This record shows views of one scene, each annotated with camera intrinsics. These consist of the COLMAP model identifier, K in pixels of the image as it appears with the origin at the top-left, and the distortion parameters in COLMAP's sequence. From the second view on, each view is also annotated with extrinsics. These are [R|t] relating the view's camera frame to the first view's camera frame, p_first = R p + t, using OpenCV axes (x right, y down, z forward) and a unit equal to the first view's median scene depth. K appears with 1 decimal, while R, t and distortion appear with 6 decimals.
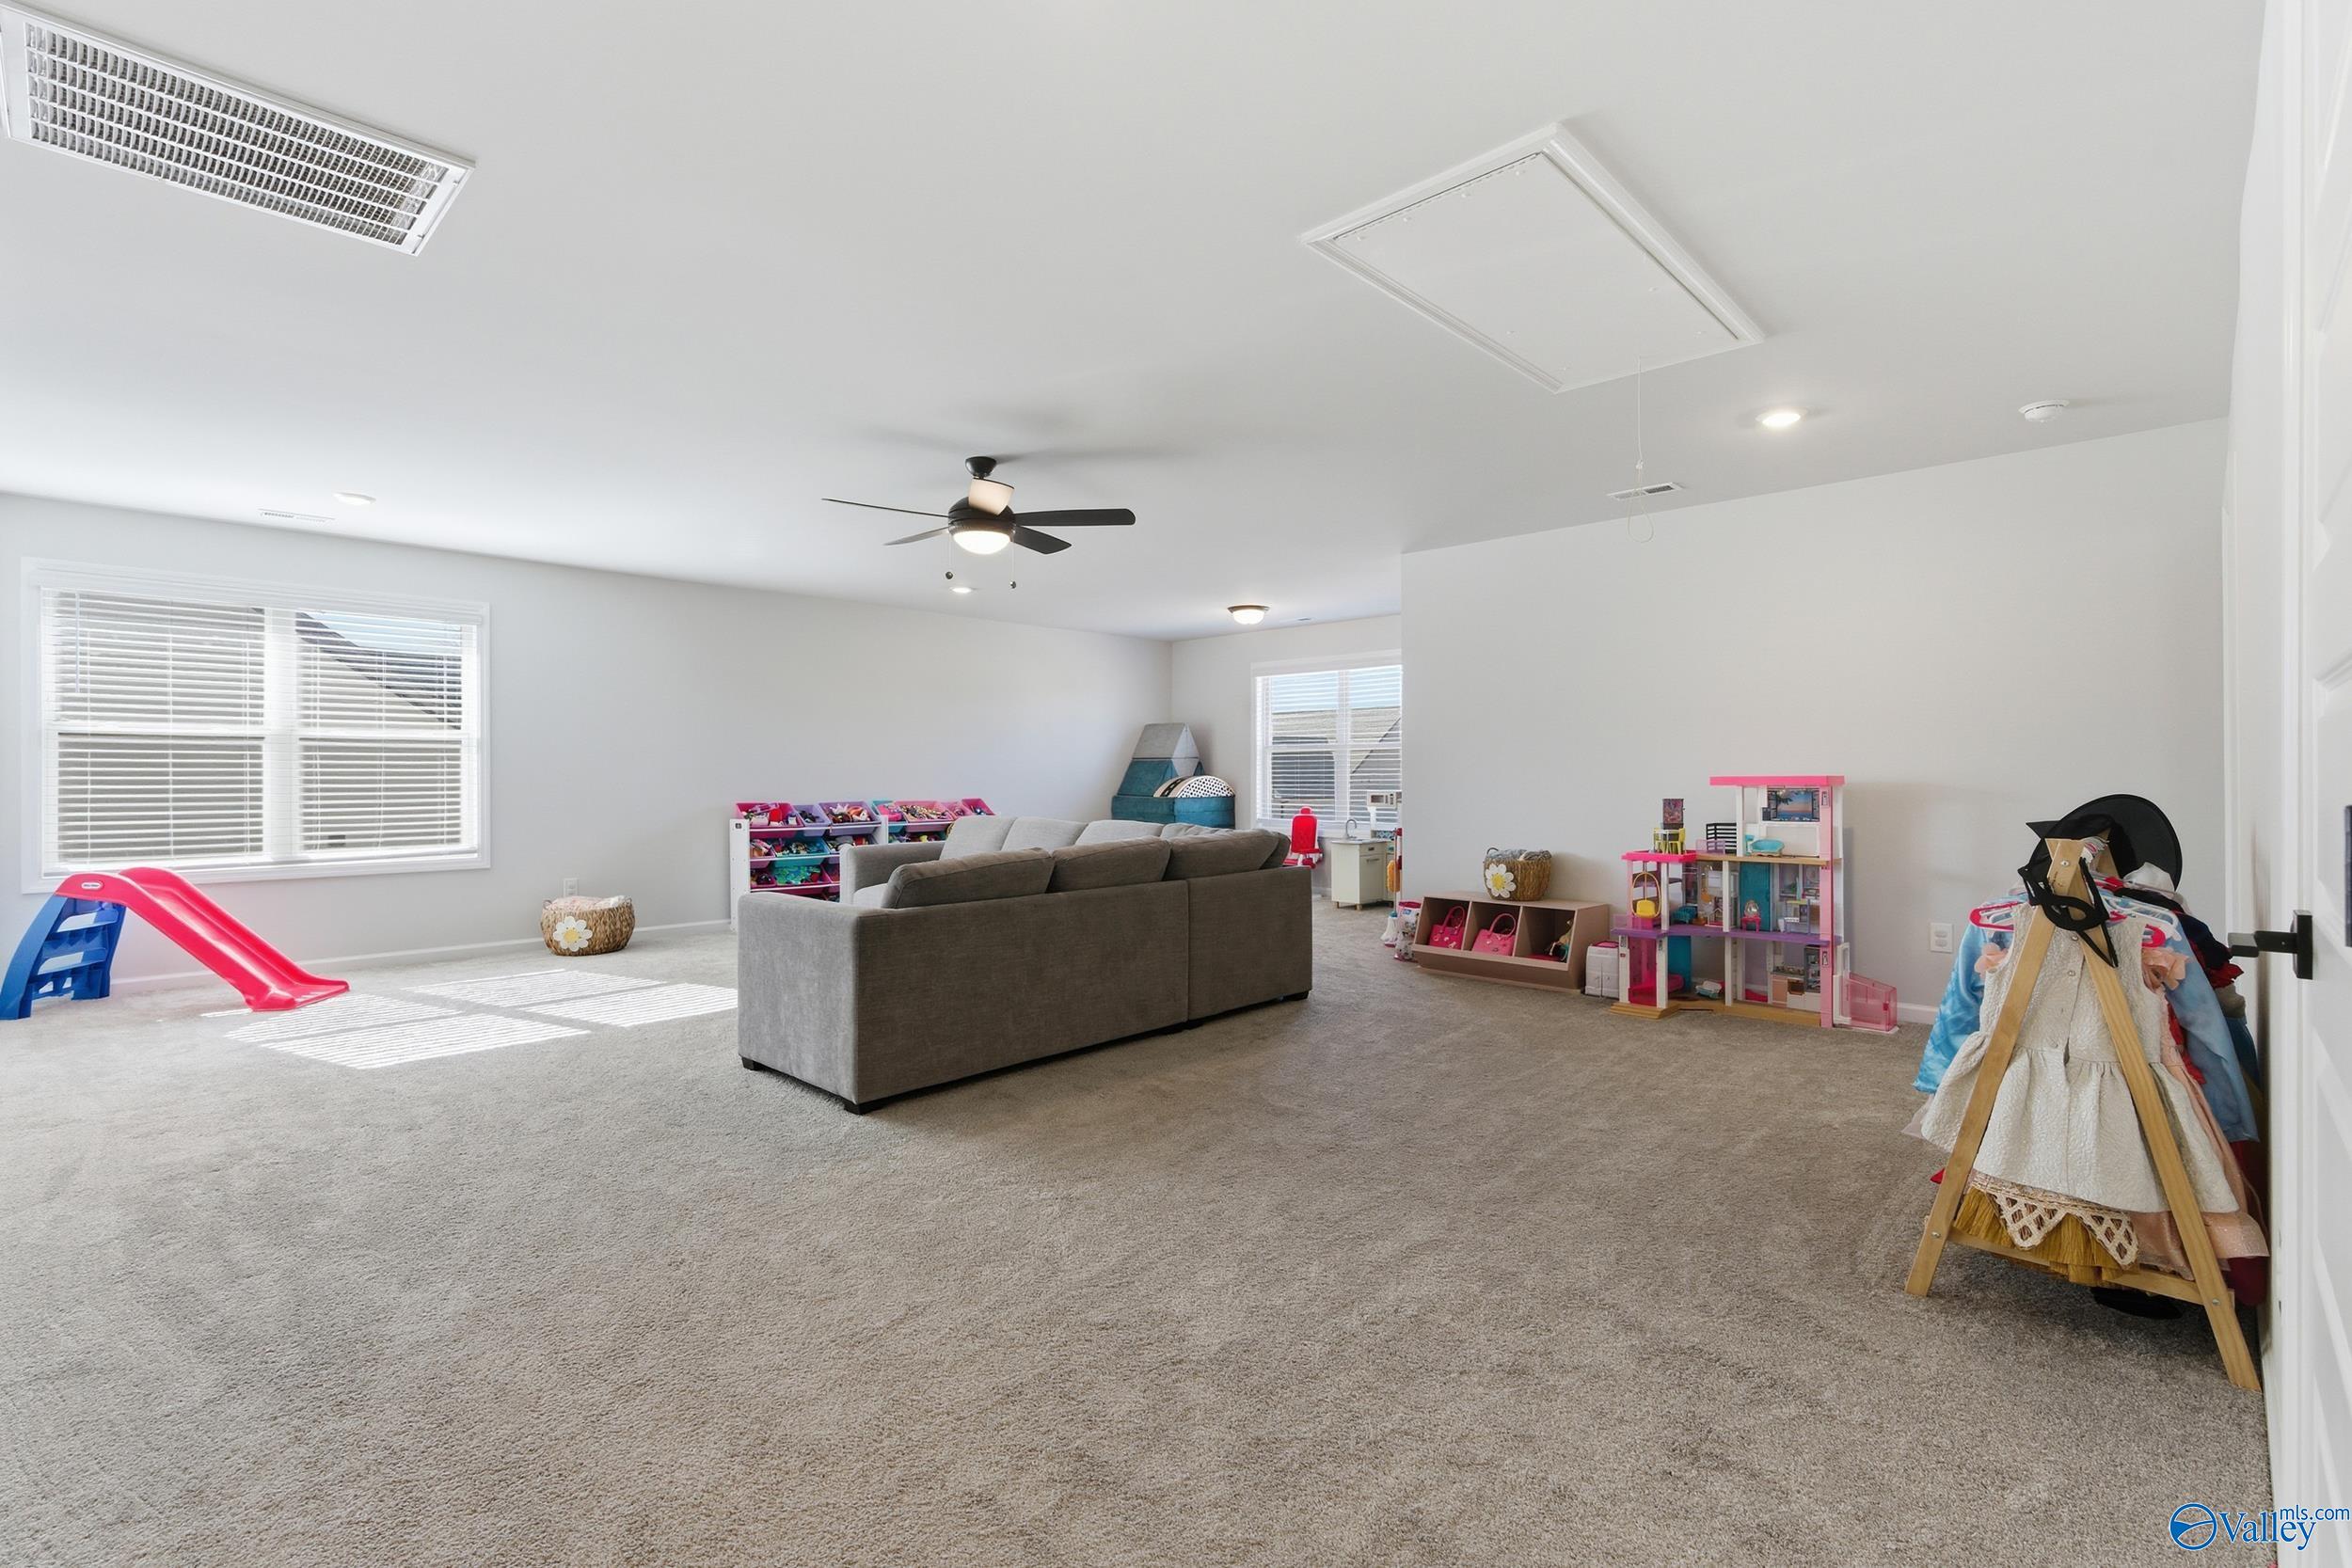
lens RADIAL K [[1068.6, 0, 1175.6], [0, 1068.6, 776.1], [0, 0, 1]] dist [-0.001174, 0.003850]
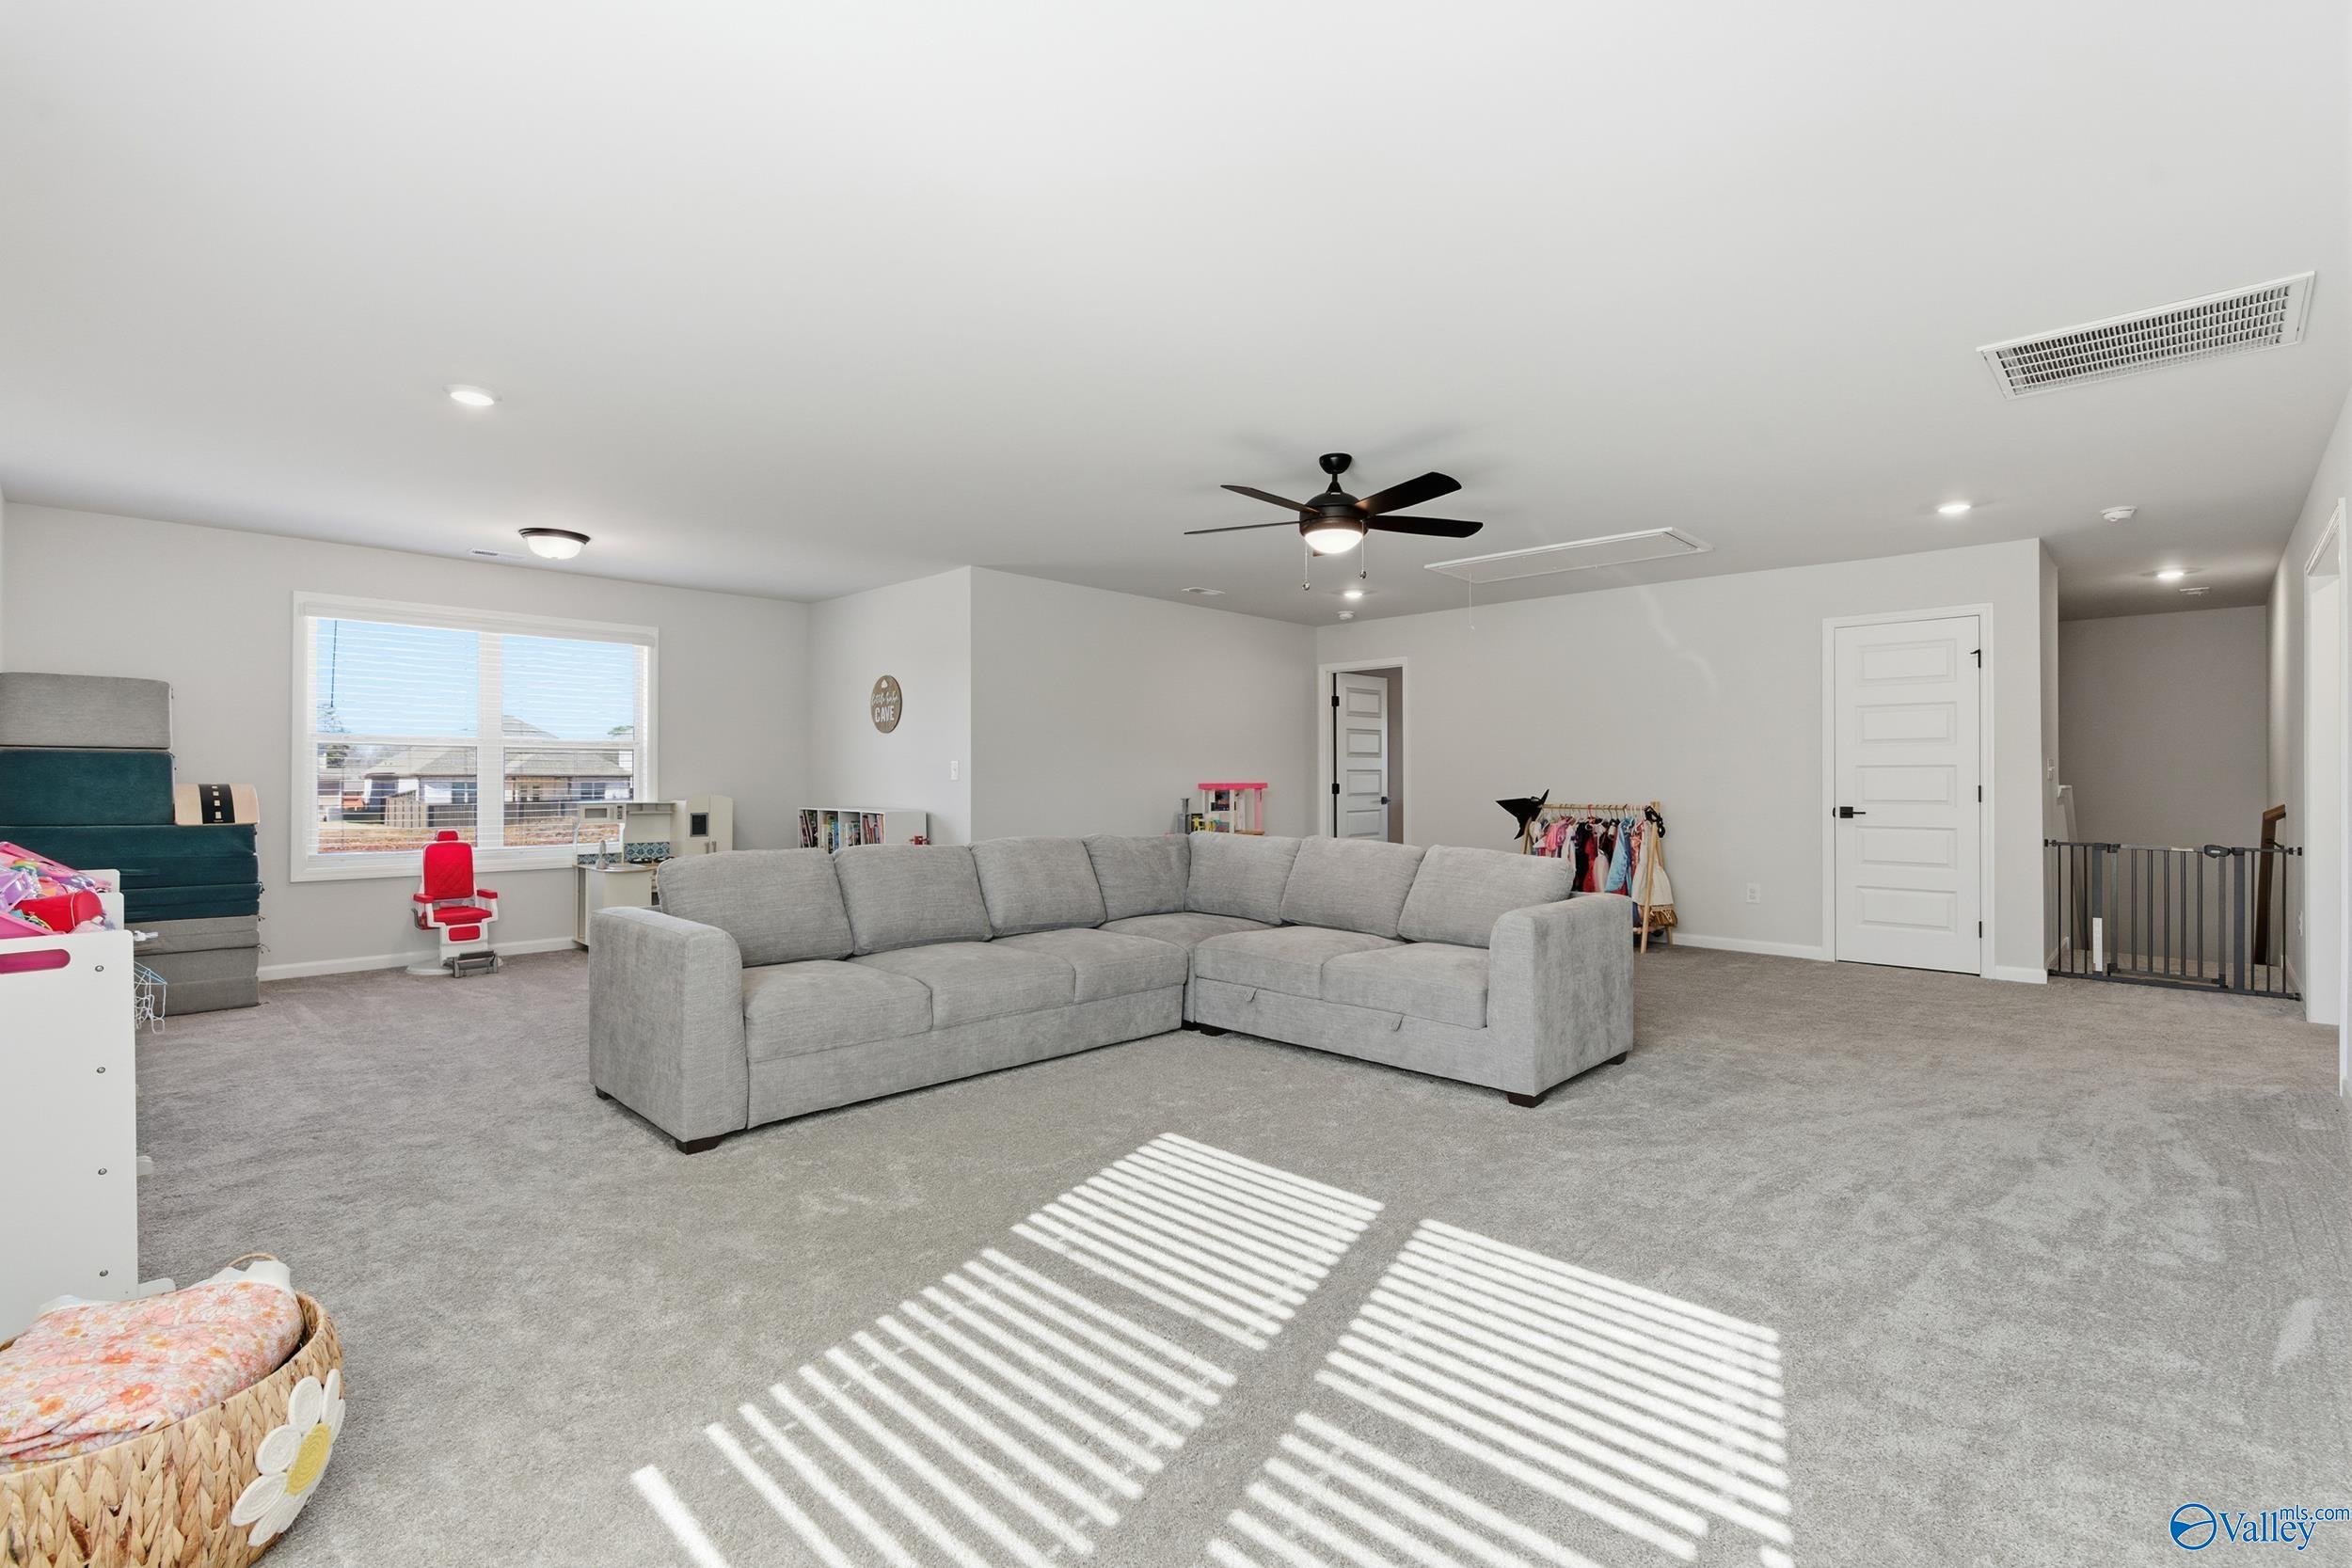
lens RADIAL K [[1068.6, 0, 1175.1], [0, 1068.6, 783.3], [0, 0, 1]] dist [-0.001174, 0.003850]
pose [[0.004162, -0.000233, 0.999991, -1.049783], [0.001063, 0.999999, 0.000229, -0.000388], [-0.999991, 0.001062, 0.004162, 1.040283]]
